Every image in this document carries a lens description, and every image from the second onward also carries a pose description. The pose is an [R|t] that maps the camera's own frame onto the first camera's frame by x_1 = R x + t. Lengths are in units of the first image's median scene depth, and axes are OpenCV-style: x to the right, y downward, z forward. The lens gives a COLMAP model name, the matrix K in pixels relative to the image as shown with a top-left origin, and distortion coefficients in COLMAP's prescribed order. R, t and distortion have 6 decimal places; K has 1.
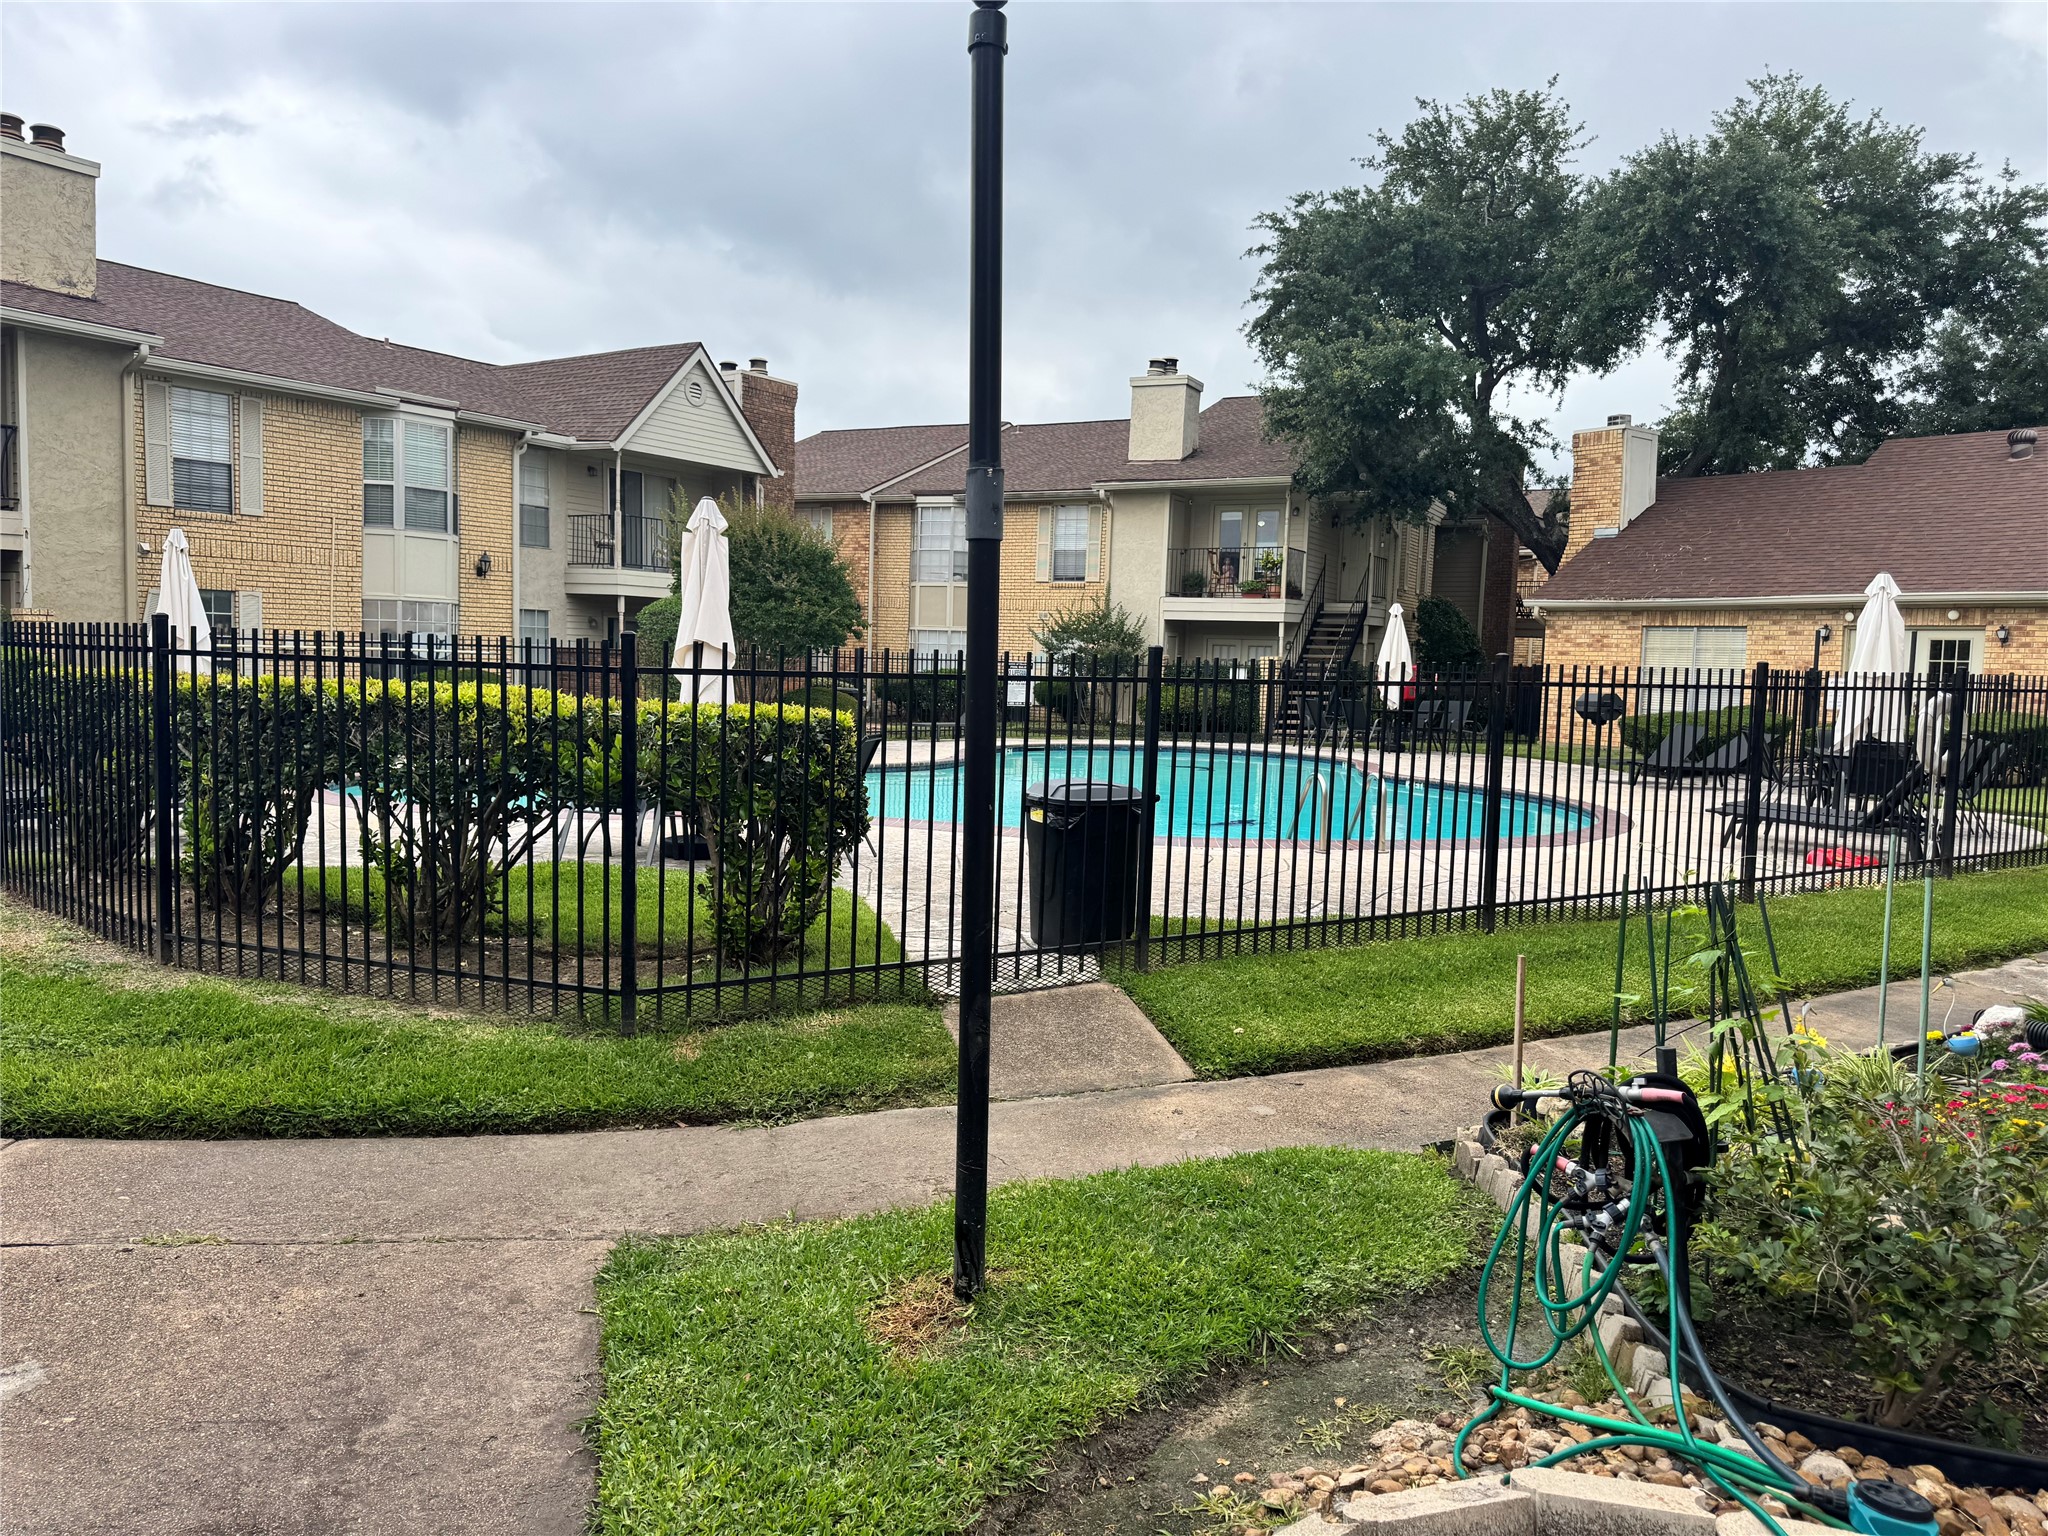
lens RADIAL K [[1464.2, 0, 1024.0], [0, 1464.2, 768.0], [0, 0, 1]] dist [0.110832, -0.215374]
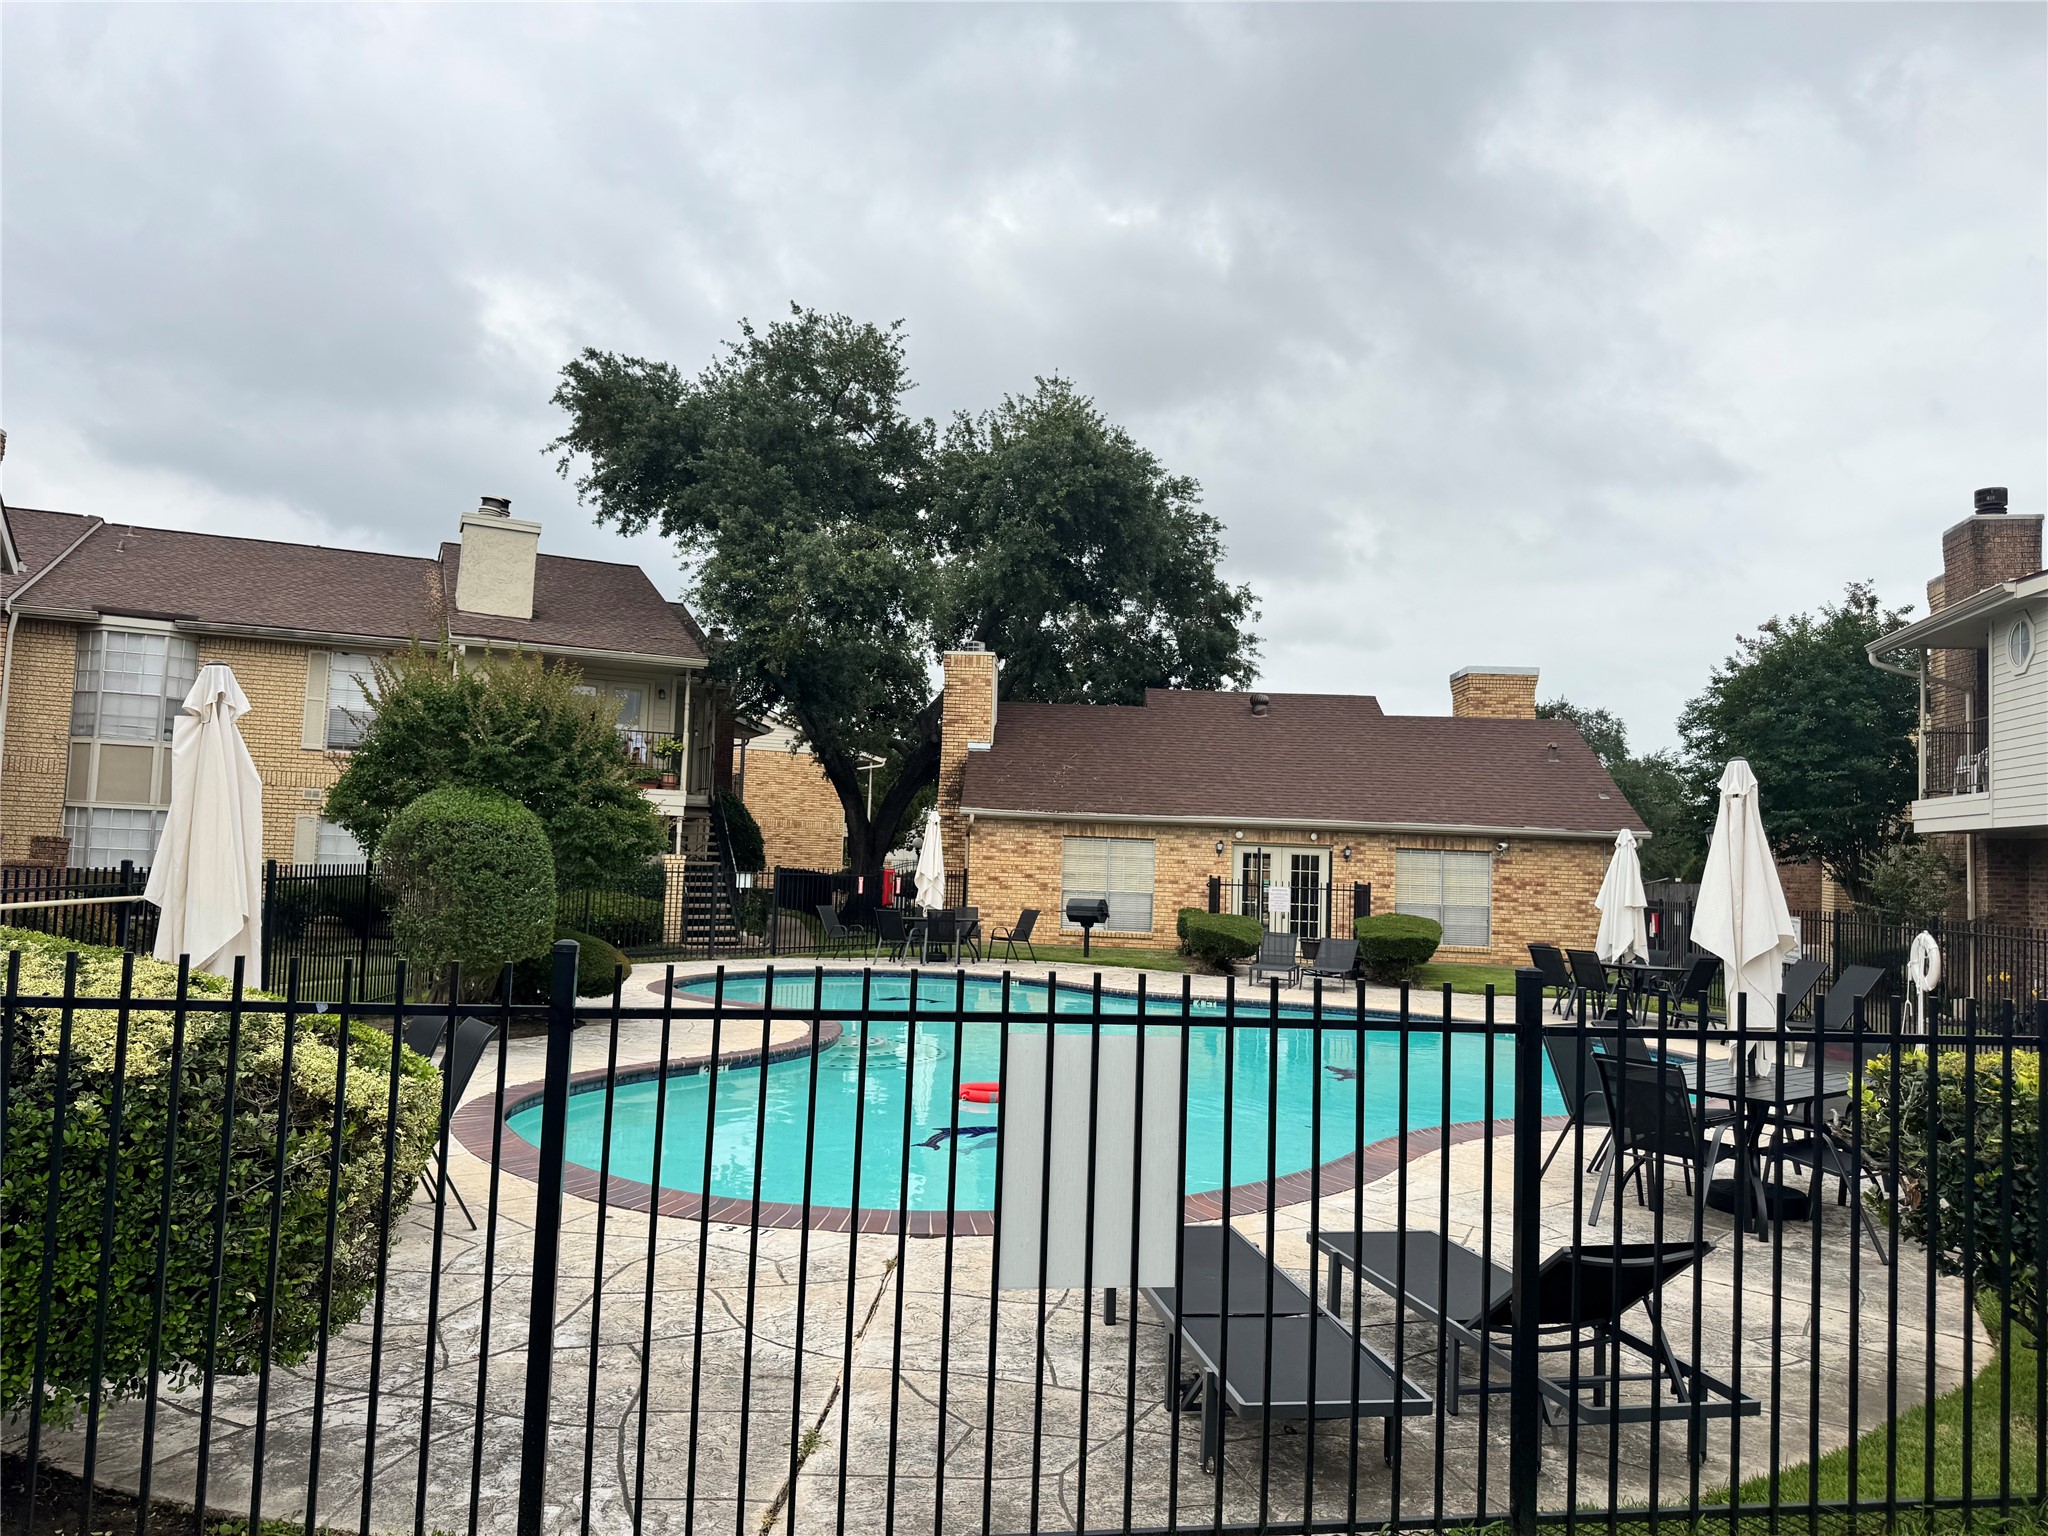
lens RADIAL K [[1464.2, 0, 1024.0], [0, 1464.2, 768.0], [0, 0, 1]] dist [0.110832, -0.215374]
pose [[0.618134, 0.045123, 0.784777, -0.424848], [0.037604, 0.995511, -0.086859, -0.045580], [-0.785173, 0.083201, 0.613662, 0.297956]]
